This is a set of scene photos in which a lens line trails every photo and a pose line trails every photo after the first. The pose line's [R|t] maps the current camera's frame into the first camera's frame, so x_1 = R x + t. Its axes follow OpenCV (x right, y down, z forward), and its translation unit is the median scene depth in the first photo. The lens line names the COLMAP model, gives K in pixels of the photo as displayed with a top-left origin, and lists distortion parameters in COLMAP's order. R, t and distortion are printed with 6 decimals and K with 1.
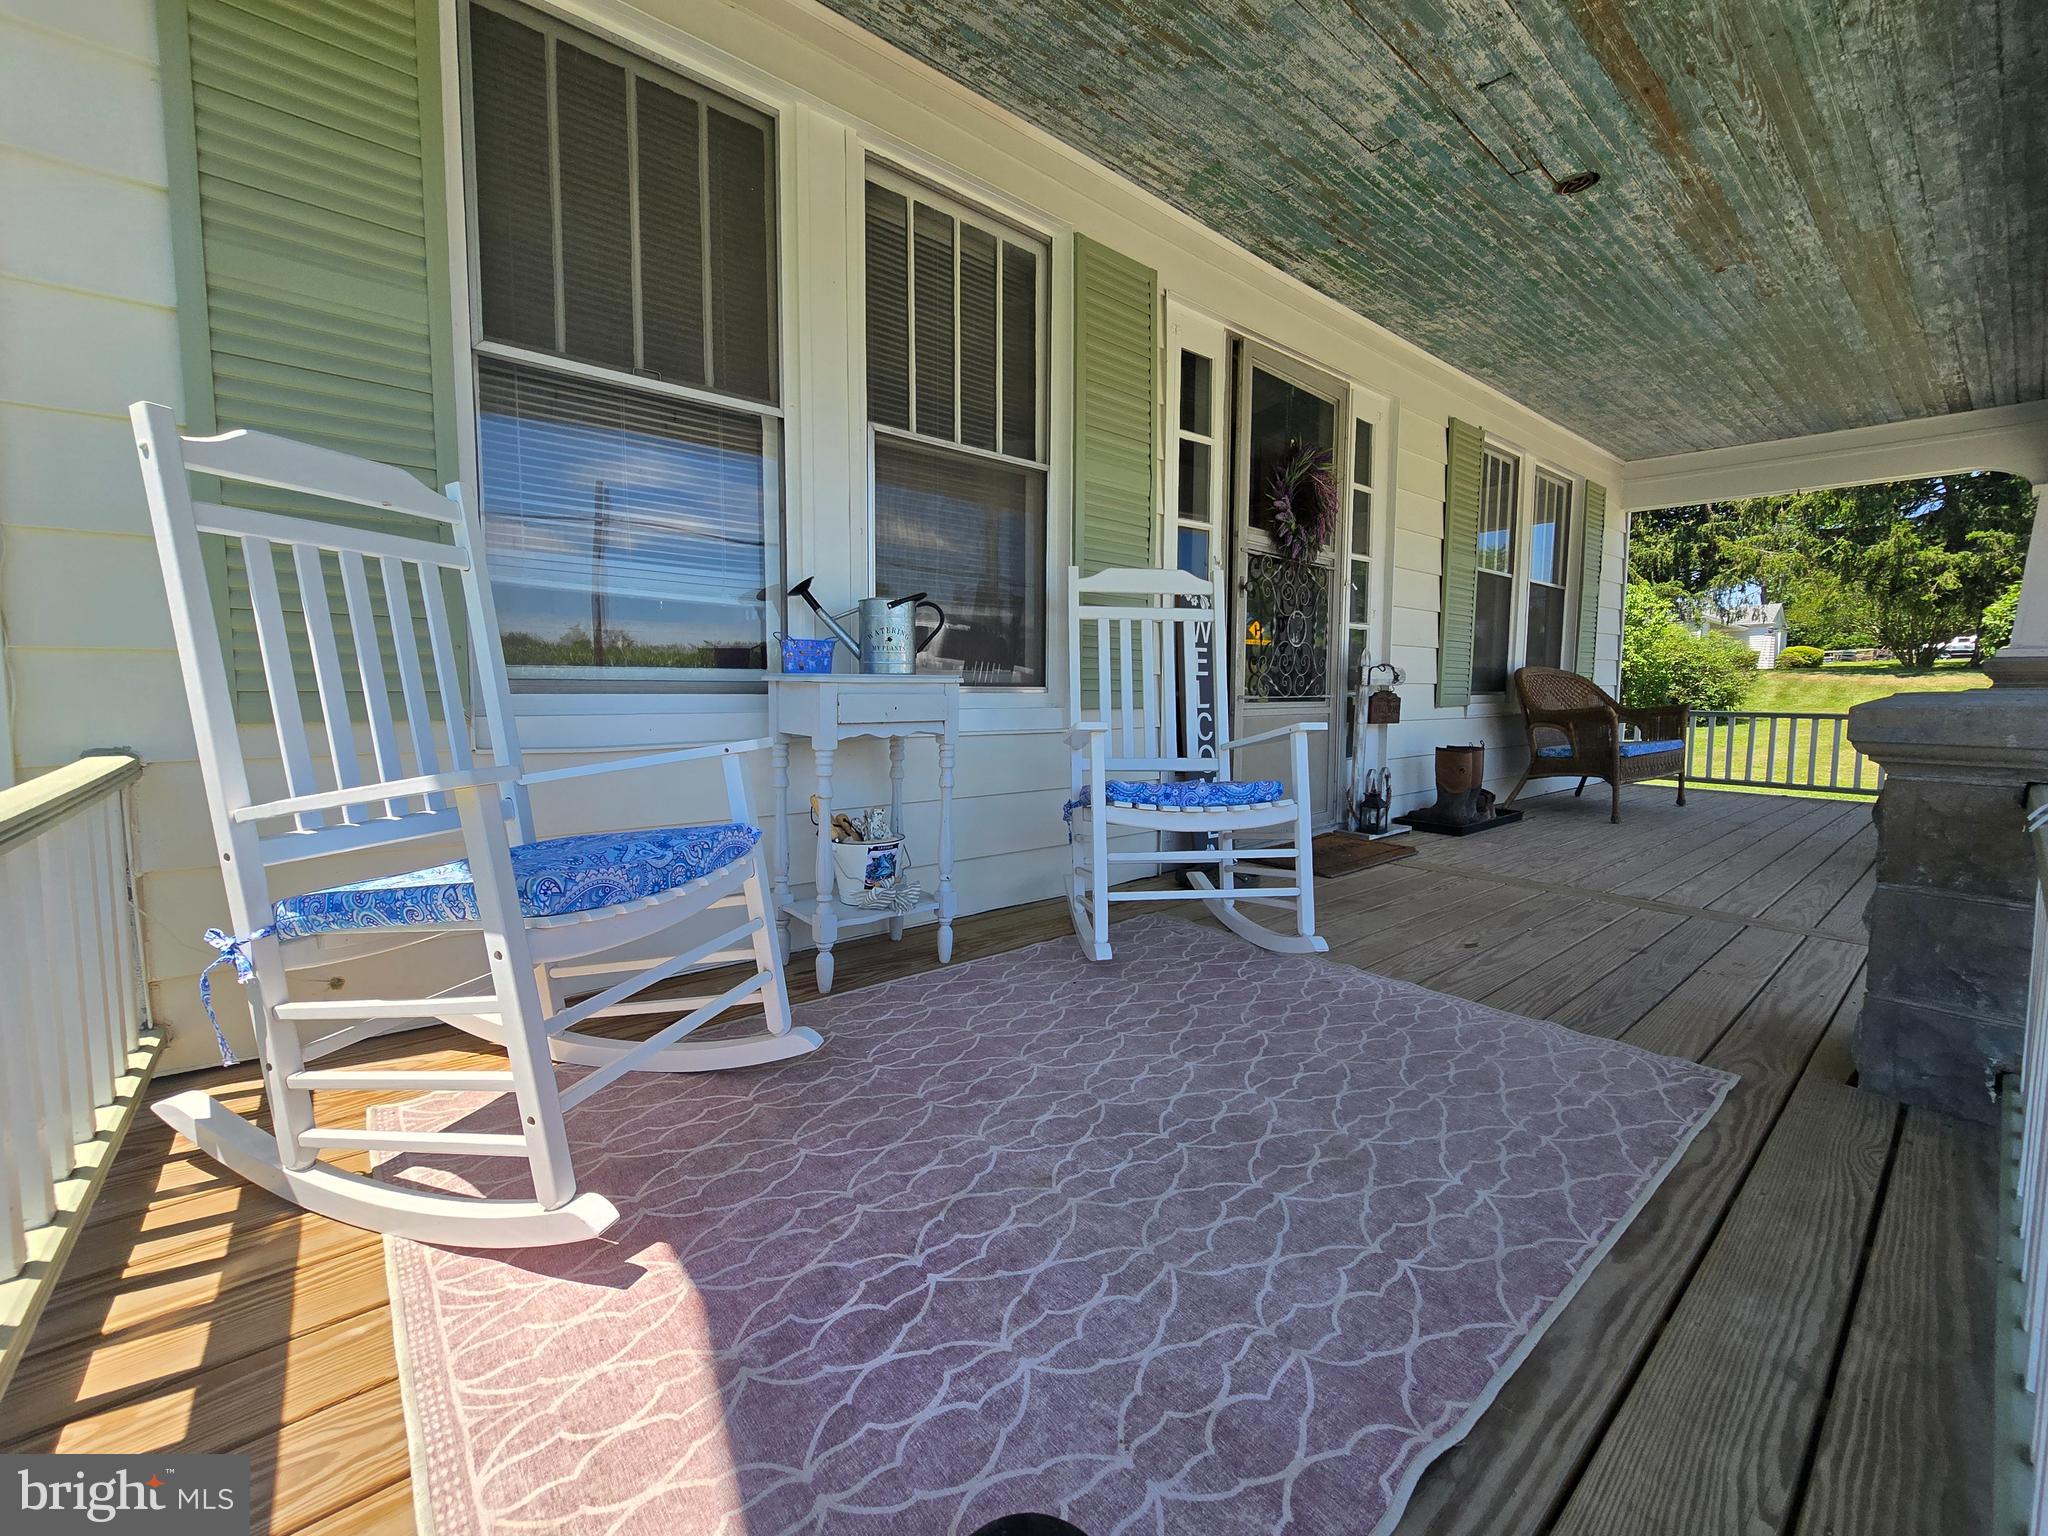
lens RADIAL K [[827.2, 0, 1028.2], [0, 827.2, 752.0], [0, 0, 1]] dist [-0.003787, 0.000970]
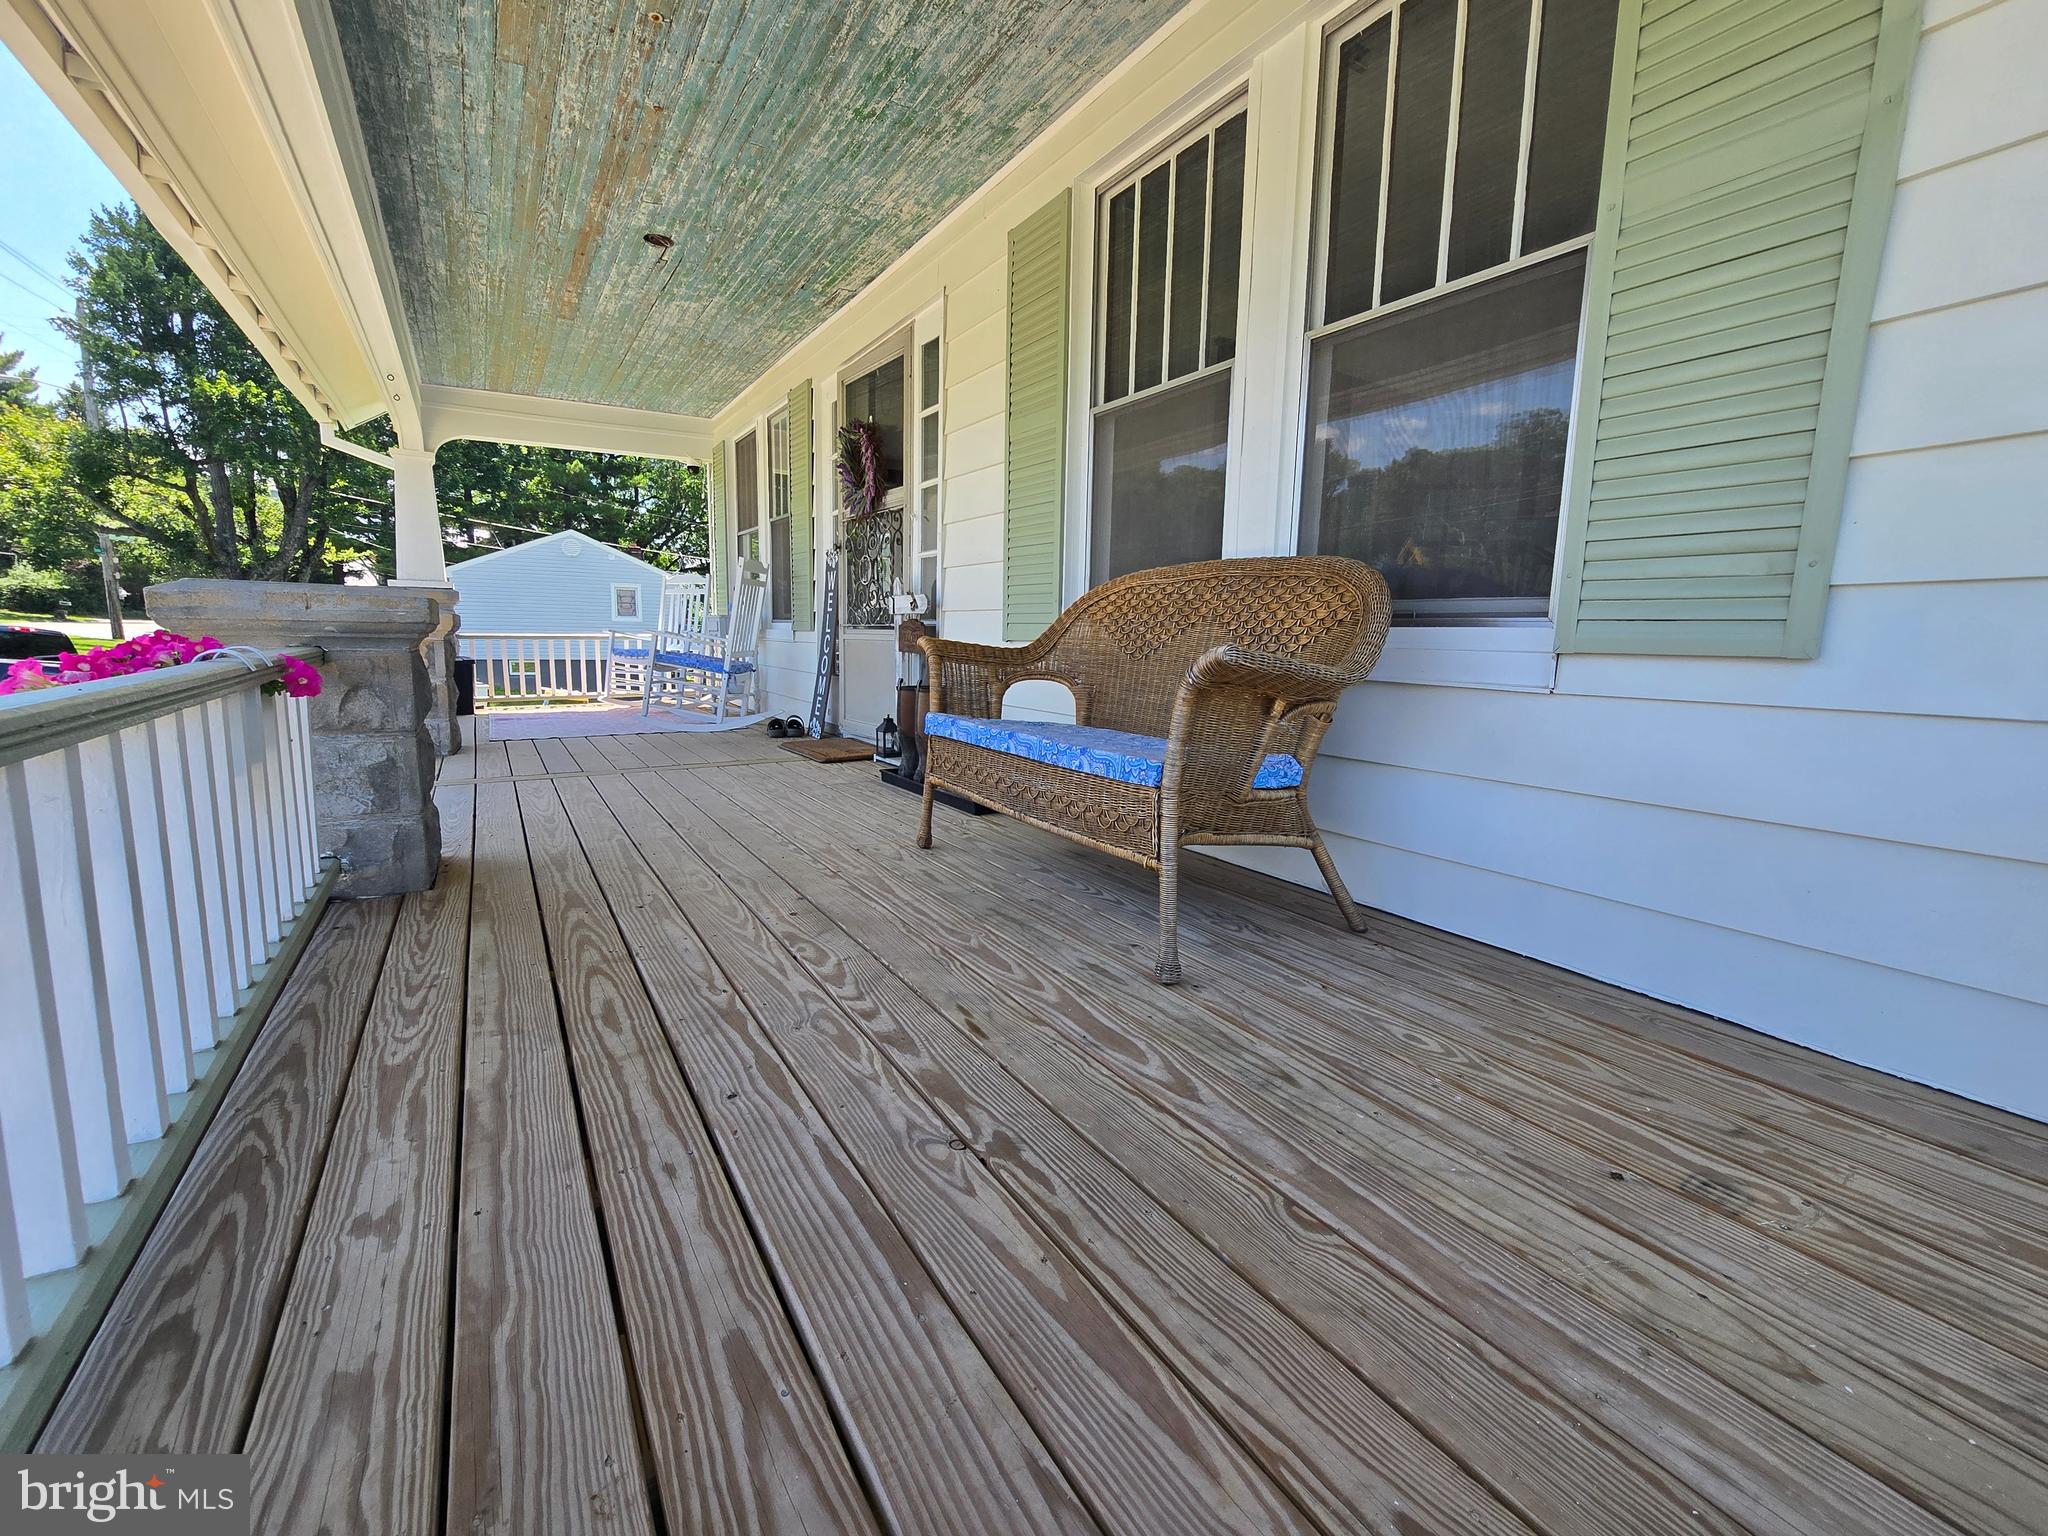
lens RADIAL K [[827.2, 0, 1029.3], [0, 827.2, 757.1], [0, 0, 1]] dist [-0.003787, 0.000970]
pose [[-0.108090, 0.128257, -0.985833, 1.924957], [-0.108016, 0.984257, 0.139896, -0.088485], [0.988256, 0.121607, -0.092535, 1.713857]]
